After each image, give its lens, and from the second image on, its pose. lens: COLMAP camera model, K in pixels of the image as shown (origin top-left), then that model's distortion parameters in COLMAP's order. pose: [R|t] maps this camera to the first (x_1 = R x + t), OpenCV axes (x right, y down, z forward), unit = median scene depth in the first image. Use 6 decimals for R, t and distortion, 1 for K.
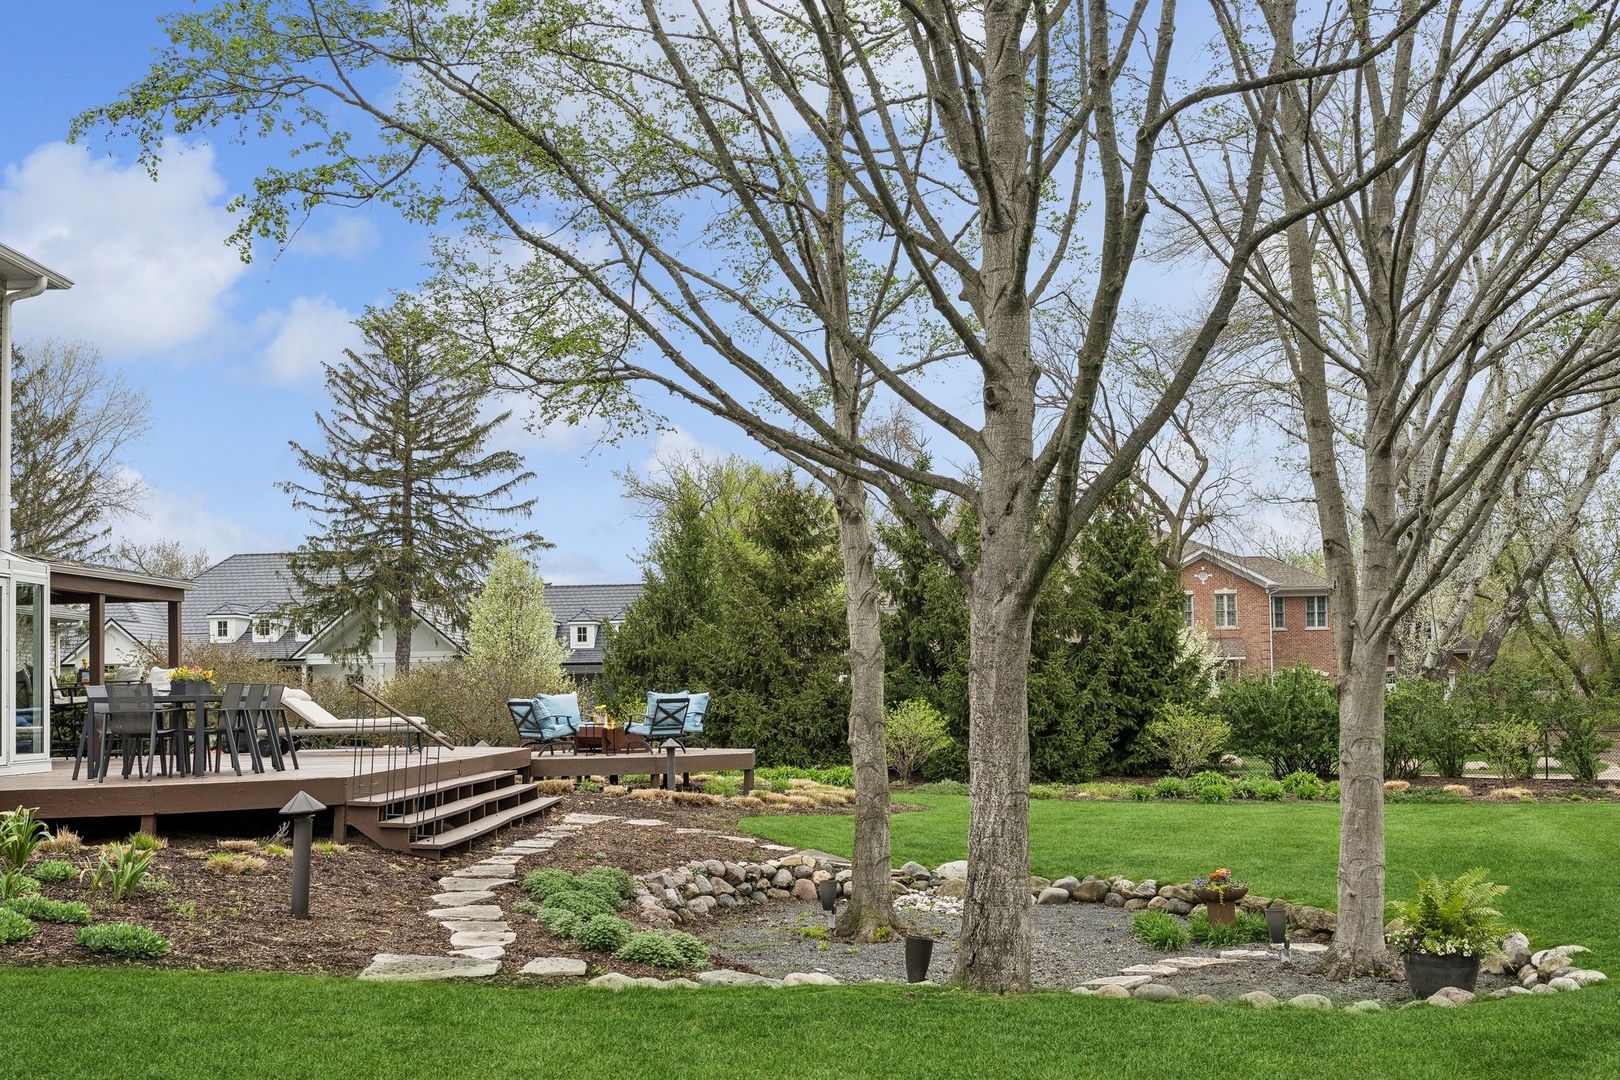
lens RADIAL K [[1709.0, 0, 808.6], [0, 1709.0, 533.1], [0, 0, 1]] dist [-0.017650, 0.000000]
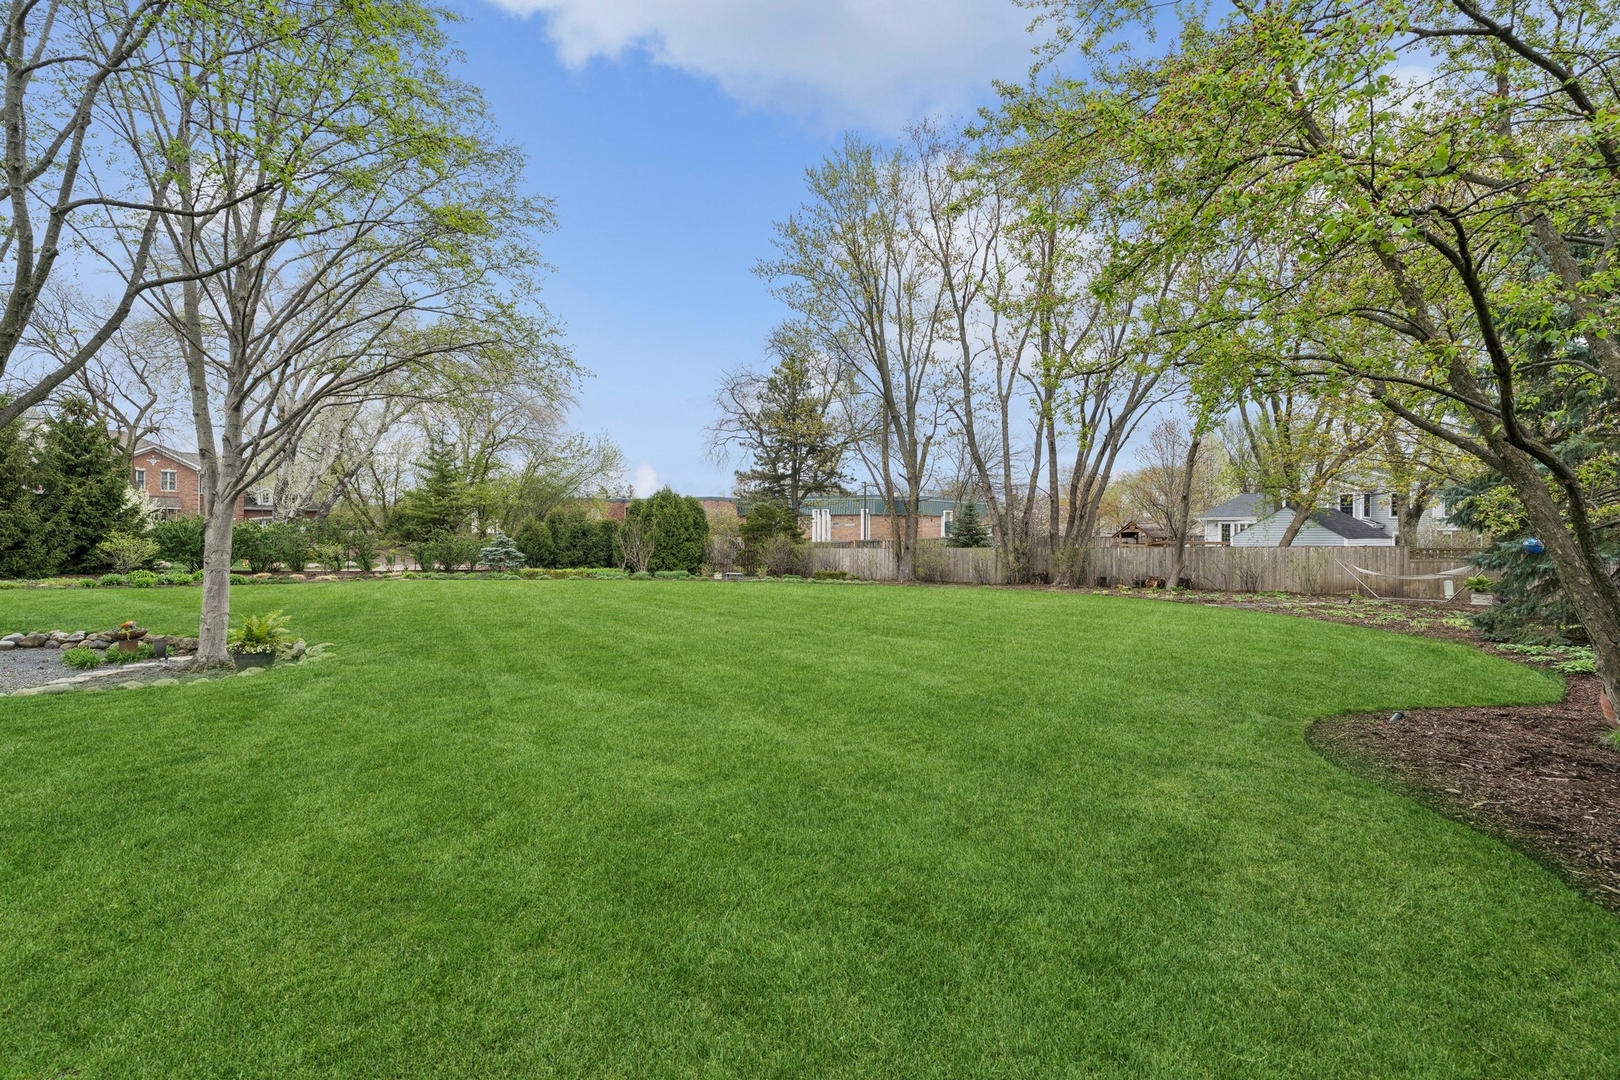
lens RADIAL K [[755.8, 0, 798.2], [0, 755.8, 523.1], [0, 0, 1]] dist [-0.005196, 0.003358]
pose [[0.591891, 0.031671, 0.805395, 0.001558], [-0.096635, 0.994809, 0.031898, -0.000485], [-0.800204, -0.096709, 0.591879, -0.006196]]
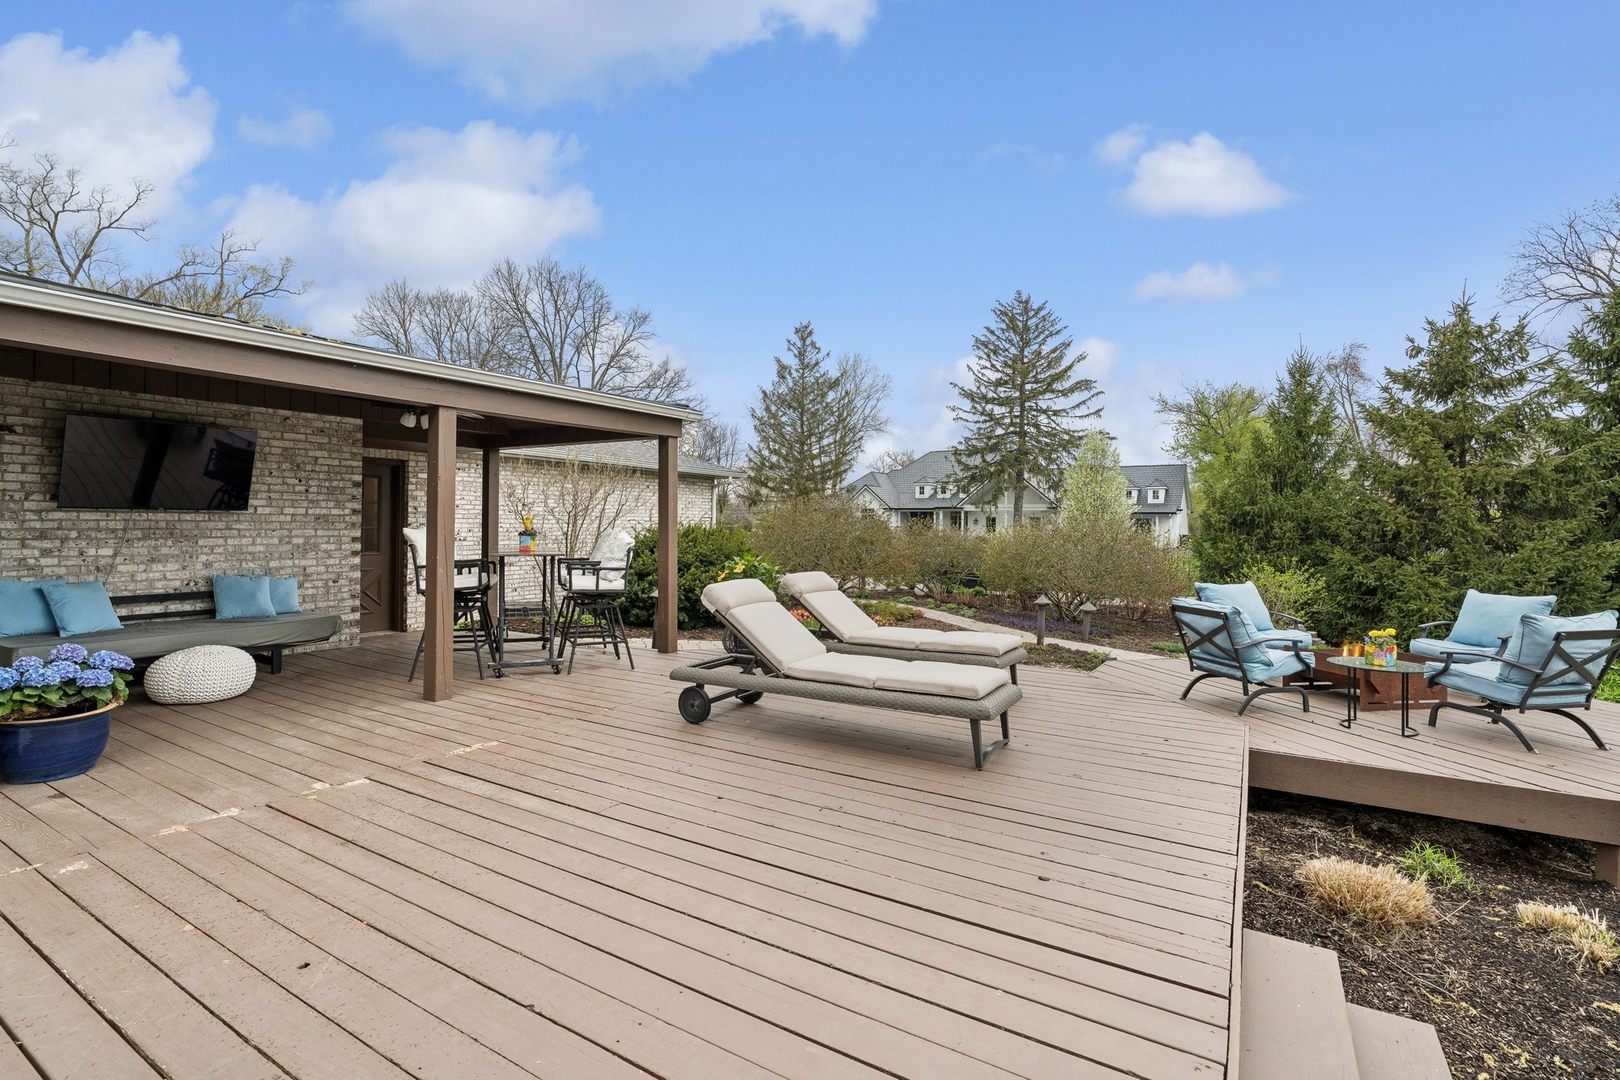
lens RADIAL K [[755.8, 0, 800.5], [0, 755.8, 521.4], [0, 0, 1]] dist [-0.005196, 0.003358]
pose [[0.868086, 0.026609, -0.495700, -0.760148], [0.020054, 0.995867, 0.088577, 0.222165], [0.496008, -0.086833, 0.863965, 3.451960]]
